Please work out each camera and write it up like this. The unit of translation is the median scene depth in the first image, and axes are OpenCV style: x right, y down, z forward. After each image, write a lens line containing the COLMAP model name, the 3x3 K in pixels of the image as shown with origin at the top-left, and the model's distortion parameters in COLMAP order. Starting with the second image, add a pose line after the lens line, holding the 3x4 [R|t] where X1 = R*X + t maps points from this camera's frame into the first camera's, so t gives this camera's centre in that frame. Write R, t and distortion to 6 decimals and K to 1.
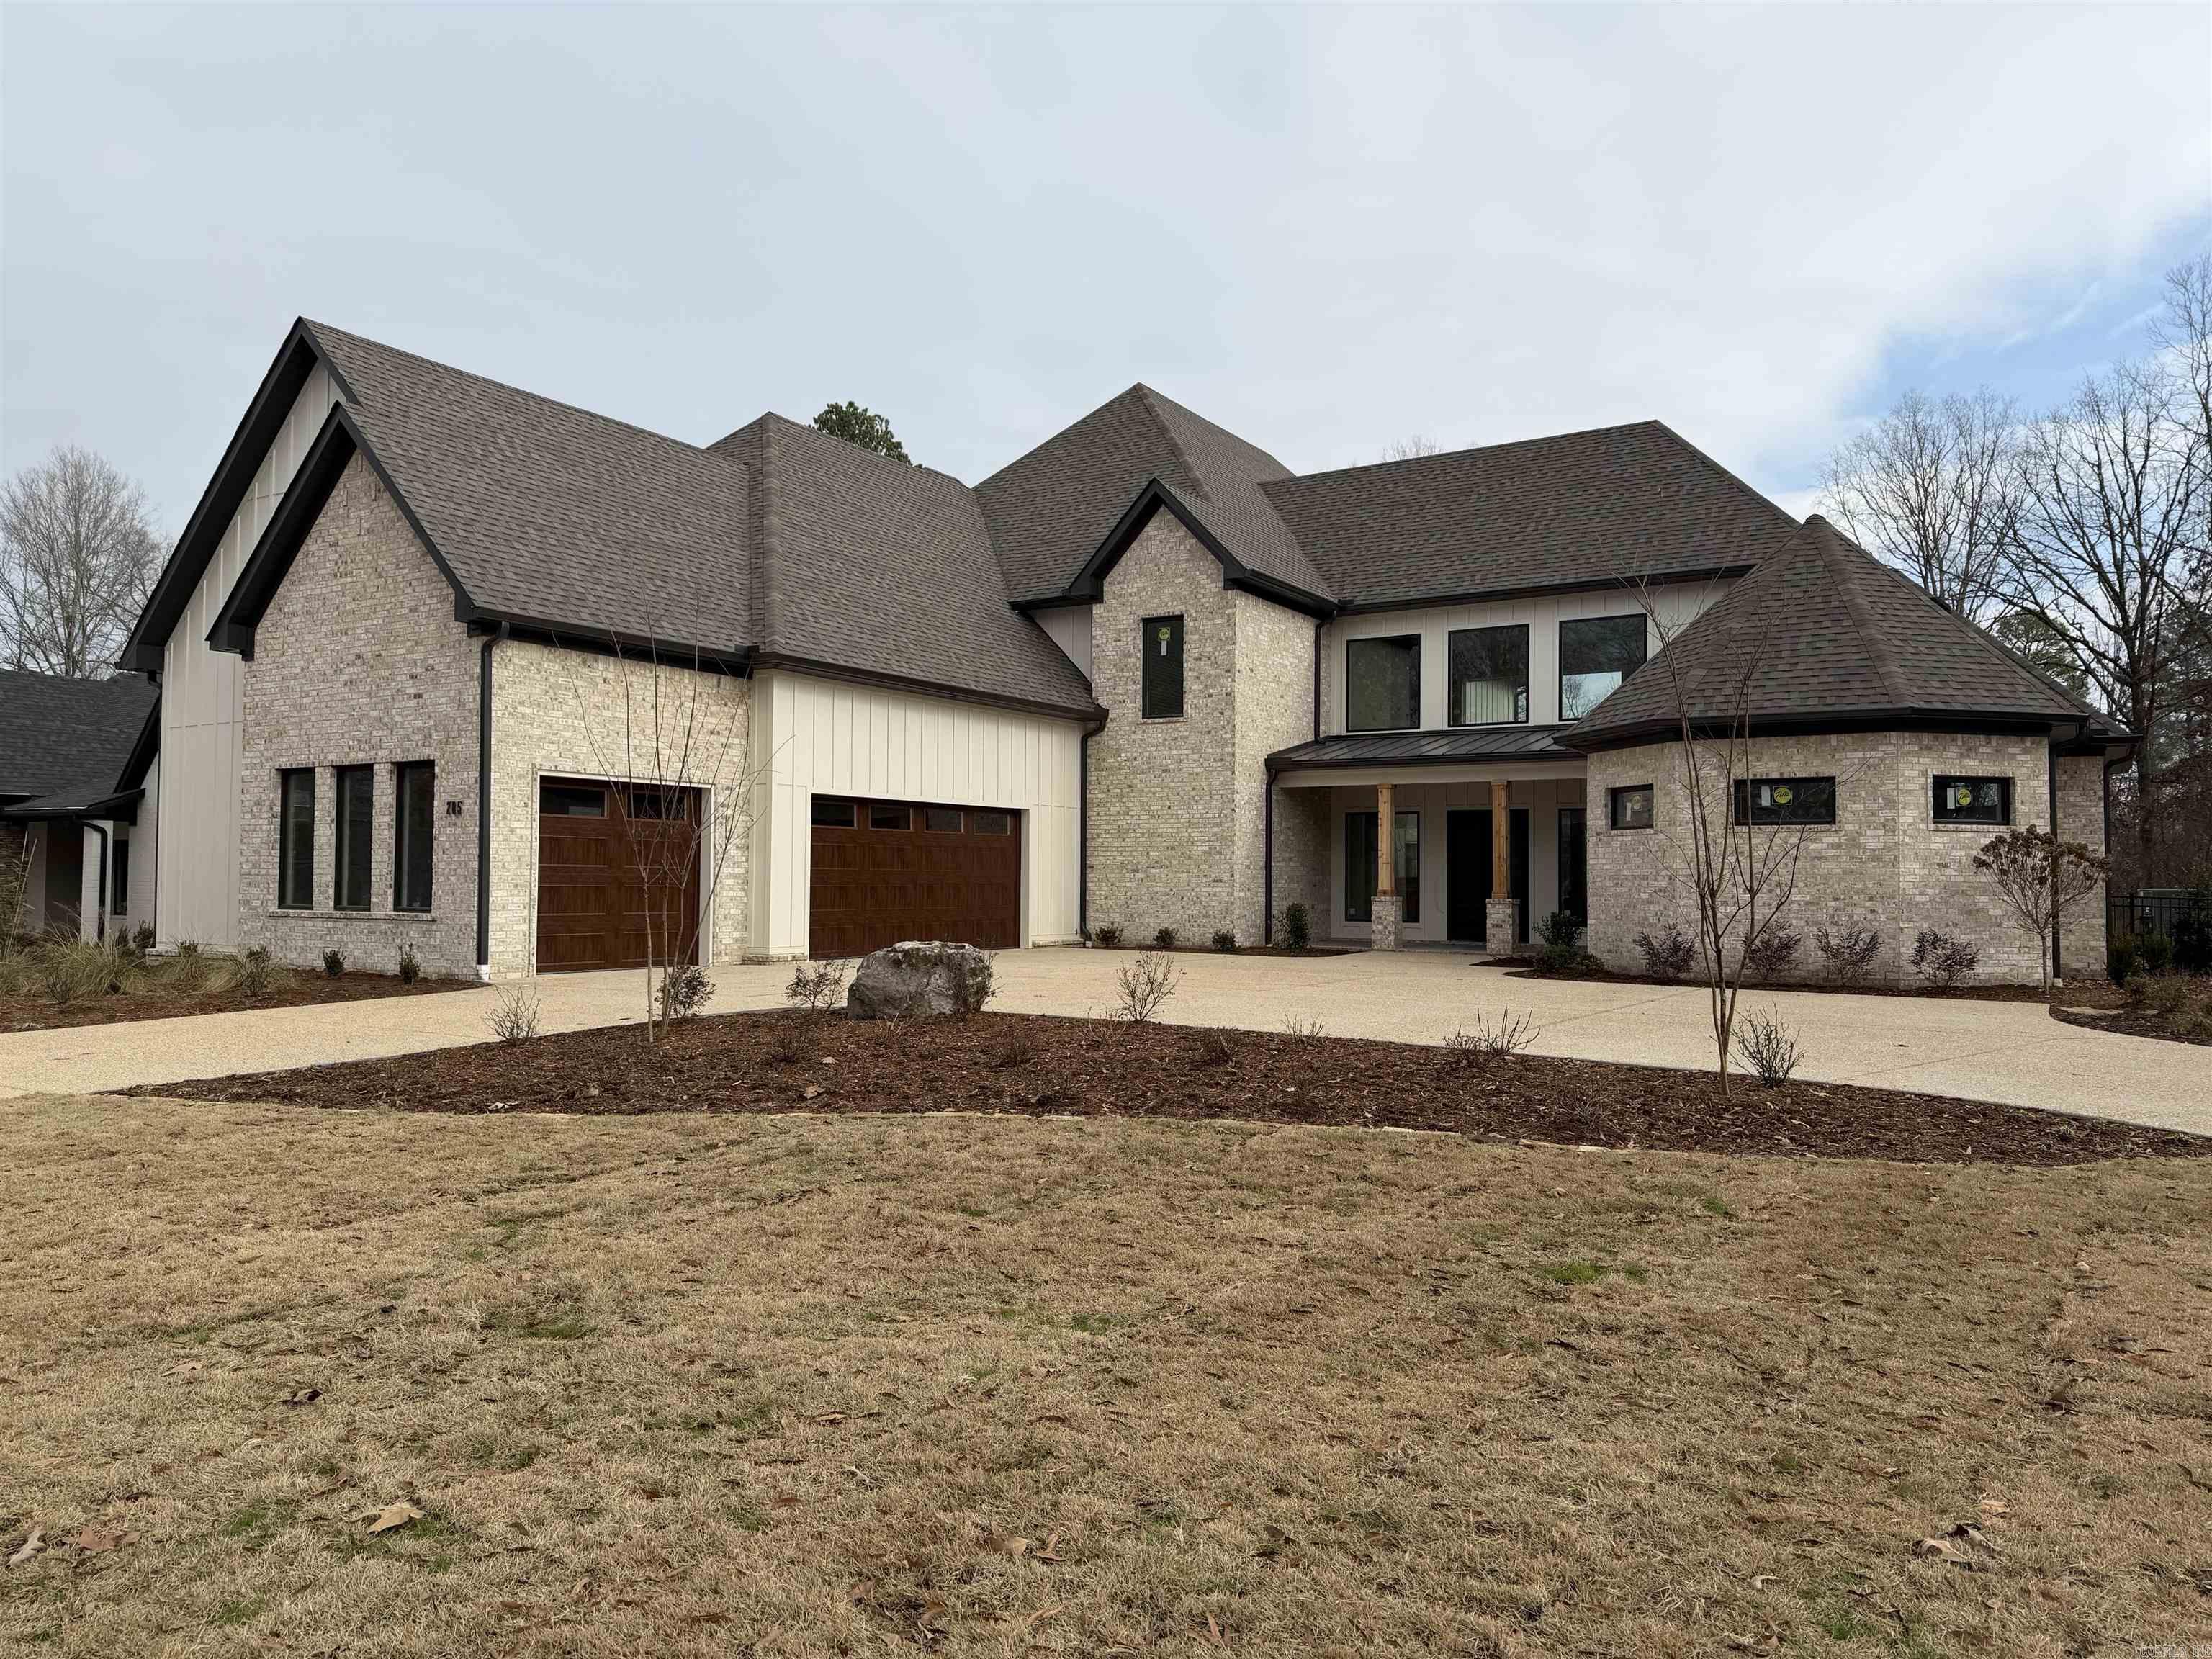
lens RADIAL K [[1525.2, 0, 1120.2], [0, 1525.2, 834.5], [0, 0, 1]] dist [0.148093, -0.252512]
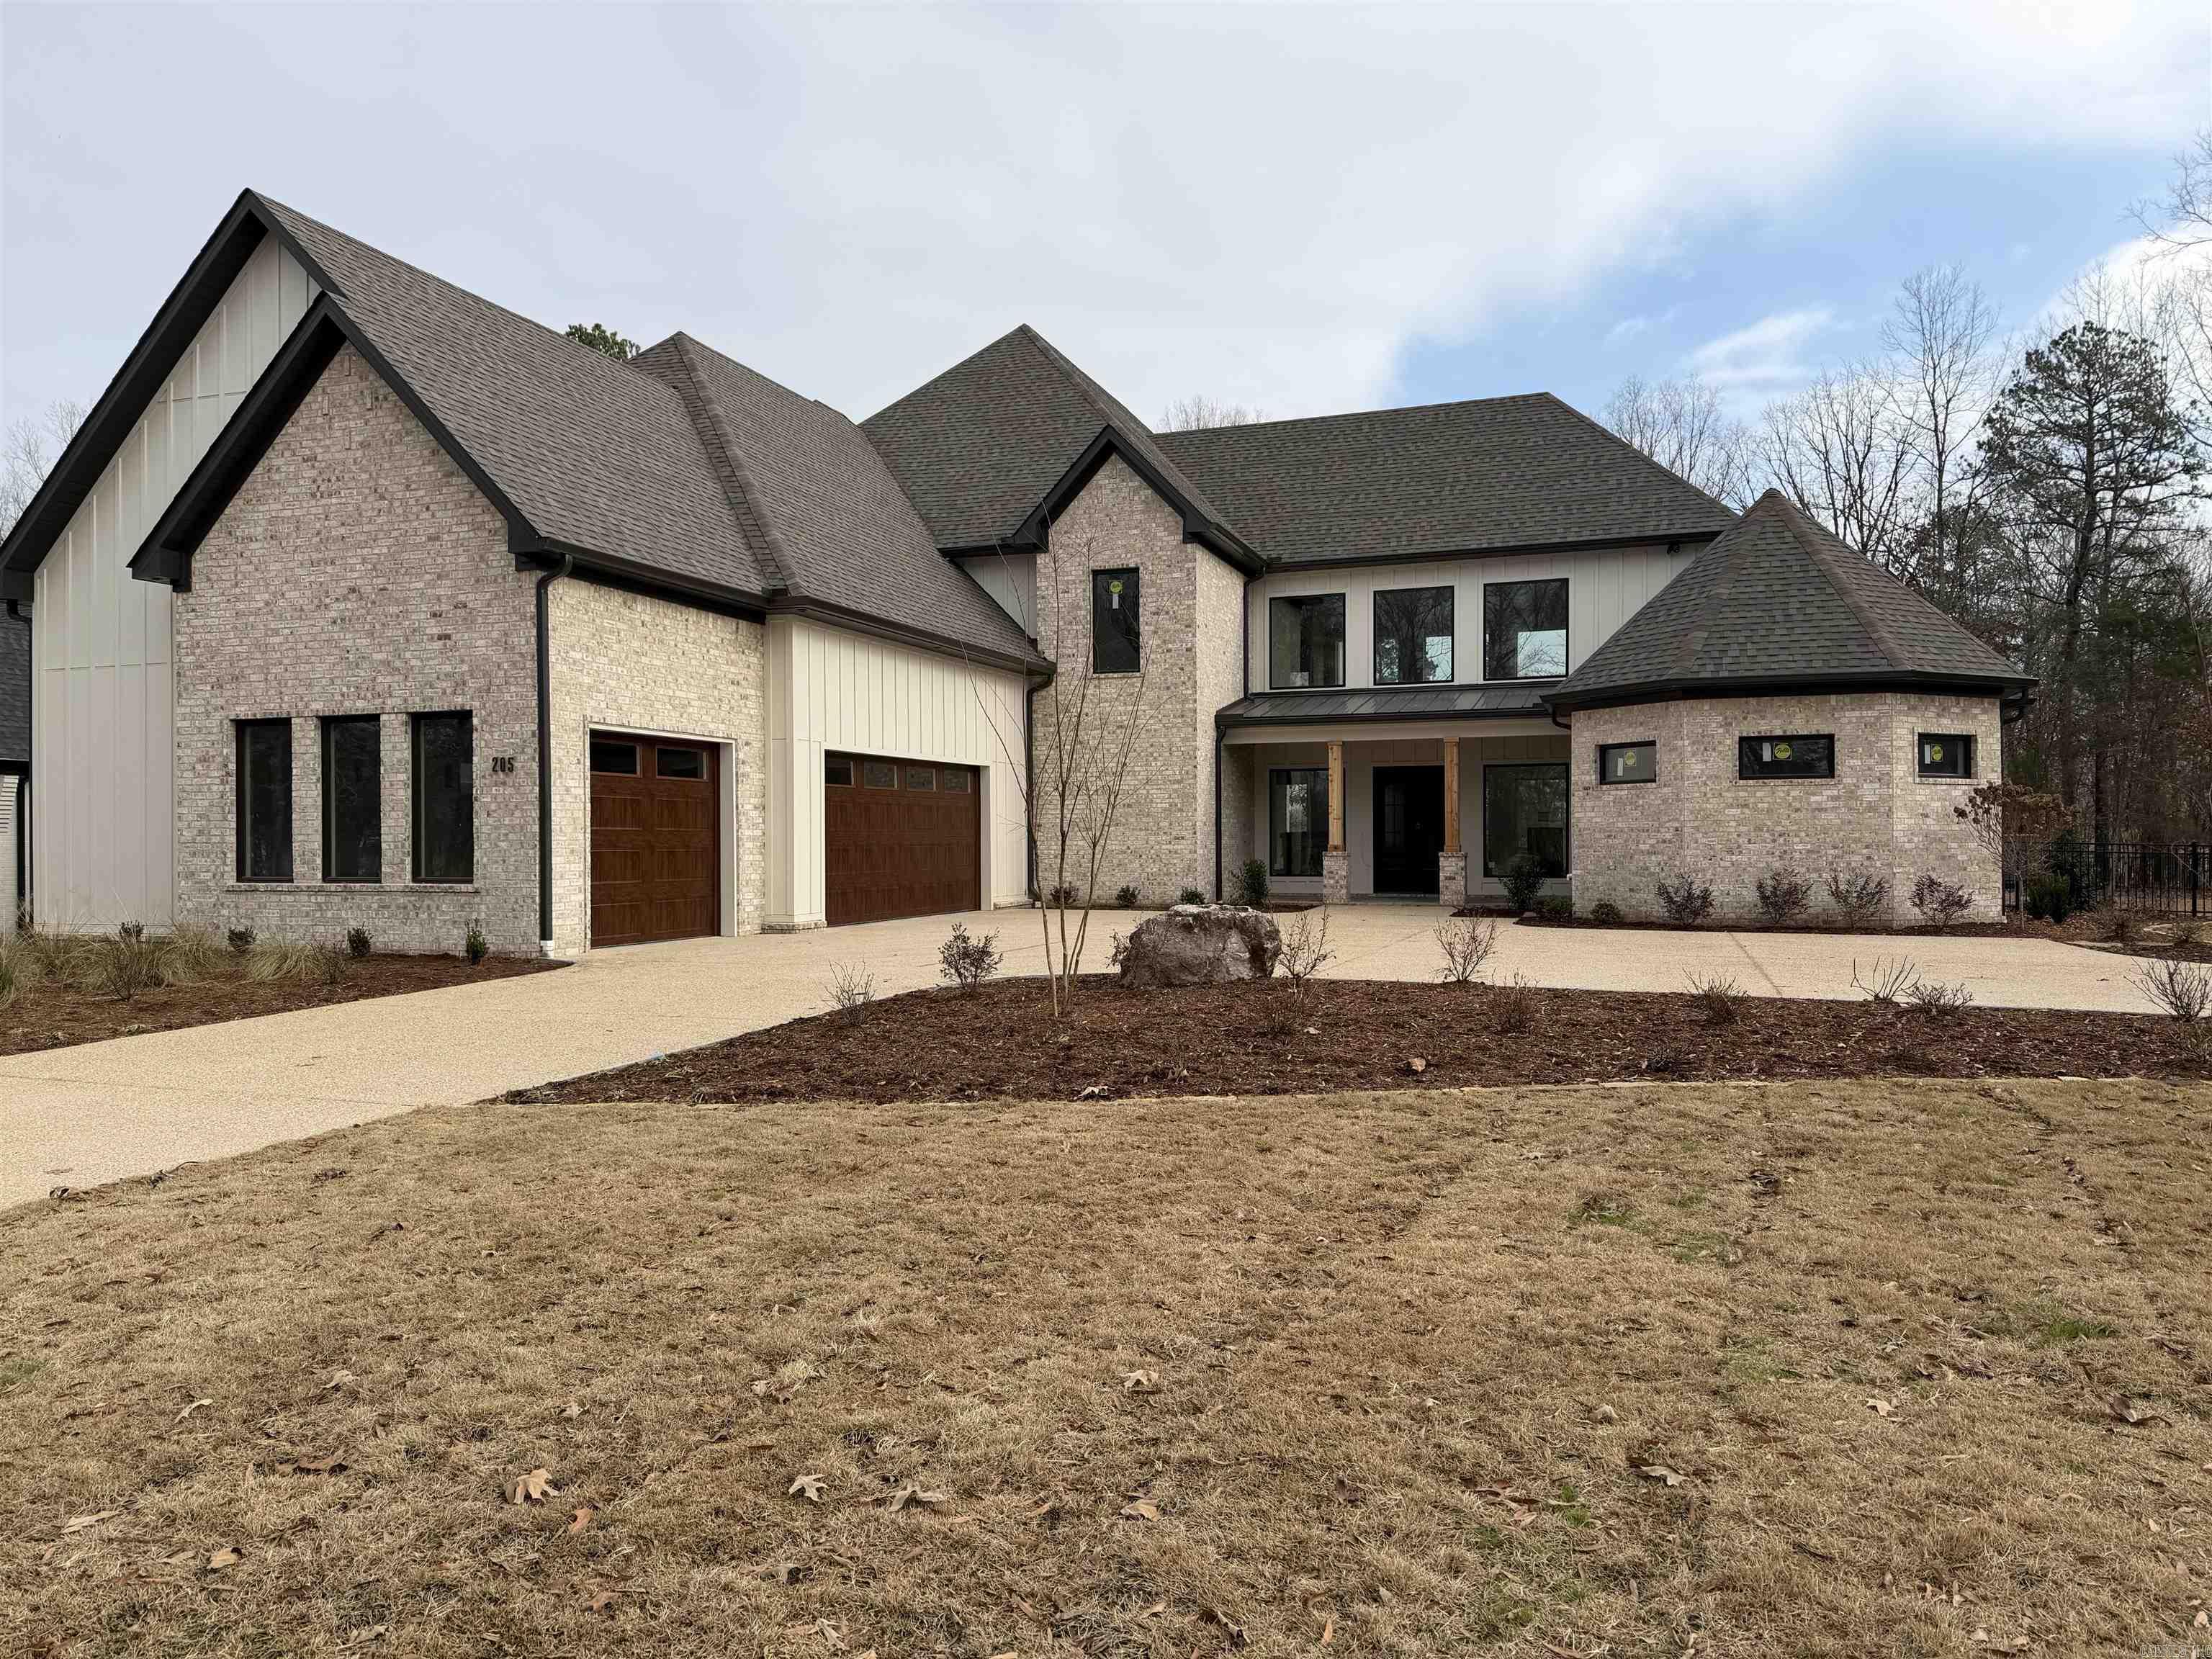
lens RADIAL K [[1525.2, 0, 1120.2], [0, 1525.2, 834.5], [0, 0, 1]] dist [0.148093, -0.252512]
pose [[0.975412, -0.011103, 0.220109, -0.250091], [0.004866, 0.999572, 0.028854, -0.001037], [-0.220335, -0.027073, 0.975048, 0.052974]]
